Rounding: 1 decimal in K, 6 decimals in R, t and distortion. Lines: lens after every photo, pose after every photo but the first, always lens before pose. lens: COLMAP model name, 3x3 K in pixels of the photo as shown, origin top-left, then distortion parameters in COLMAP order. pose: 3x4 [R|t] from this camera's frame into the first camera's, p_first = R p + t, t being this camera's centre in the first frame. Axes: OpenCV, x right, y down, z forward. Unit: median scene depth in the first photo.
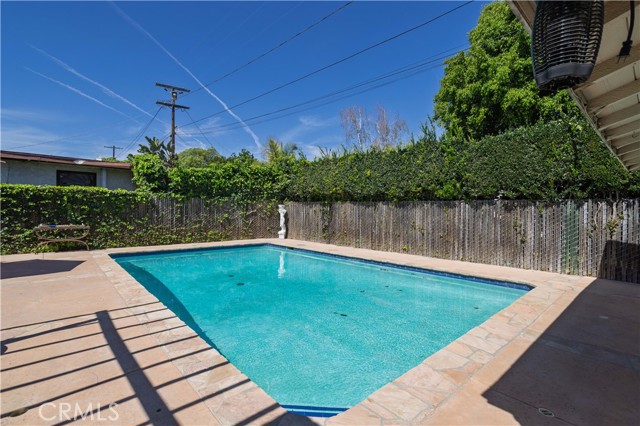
lens RADIAL K [[306.7, 0, 324.5], [0, 306.7, 211.1], [0, 0, 1]] dist [-0.036326, 0.019125]
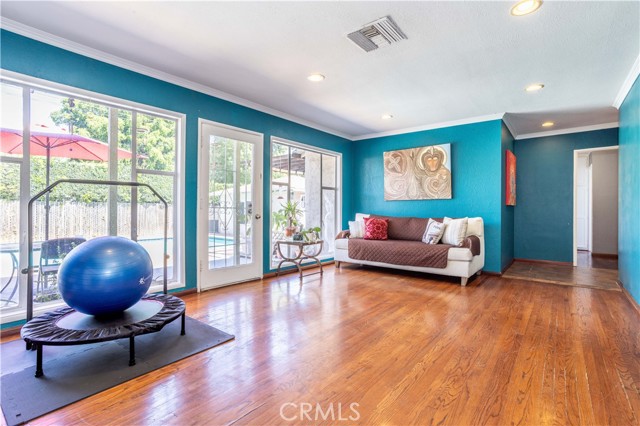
lens RADIAL K [[306.7, 0, 320.2], [0, 306.7, 210.4], [0, 0, 1]] dist [-0.036326, 0.019125]
pose [[-0.157828, -0.012317, 0.987390, -1.282901], [-0.000274, 0.999923, 0.012430, -0.012708], [-0.987467, 0.001692, -0.157820, 0.185647]]
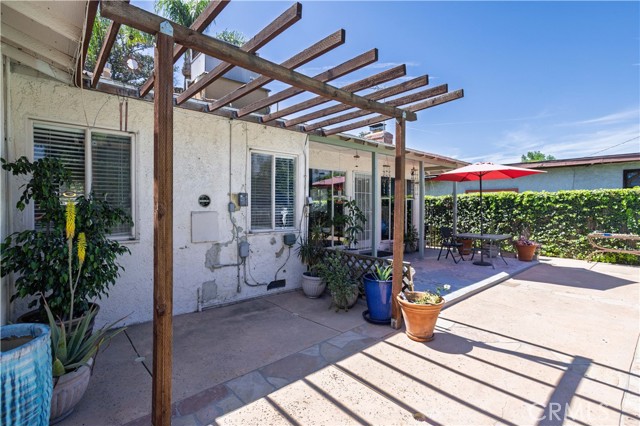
lens RADIAL K [[306.7, 0, 313.3], [0, 306.7, 209.0], [0, 0, 1]] dist [-0.036326, 0.019125]
pose [[-0.029045, -0.002984, -0.999574, 0.015466], [-0.008372, 0.999961, -0.002742, -0.013730], [0.999543, 0.008289, -0.029069, 0.134771]]
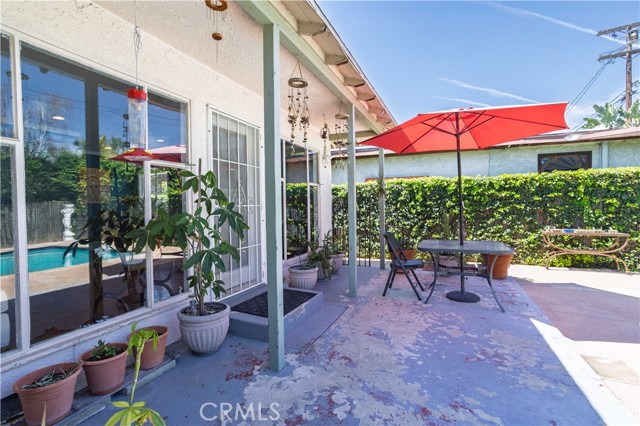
lens RADIAL K [[306.7, 0, 316.1], [0, 306.7, 211.6], [0, 0, 1]] dist [-0.036326, 0.019125]
pose [[0.403319, 0.002183, -0.915057, -0.449796], [0.012858, 0.999885, 0.008052, -0.004275], [0.914969, -0.015013, 0.403244, 0.187851]]
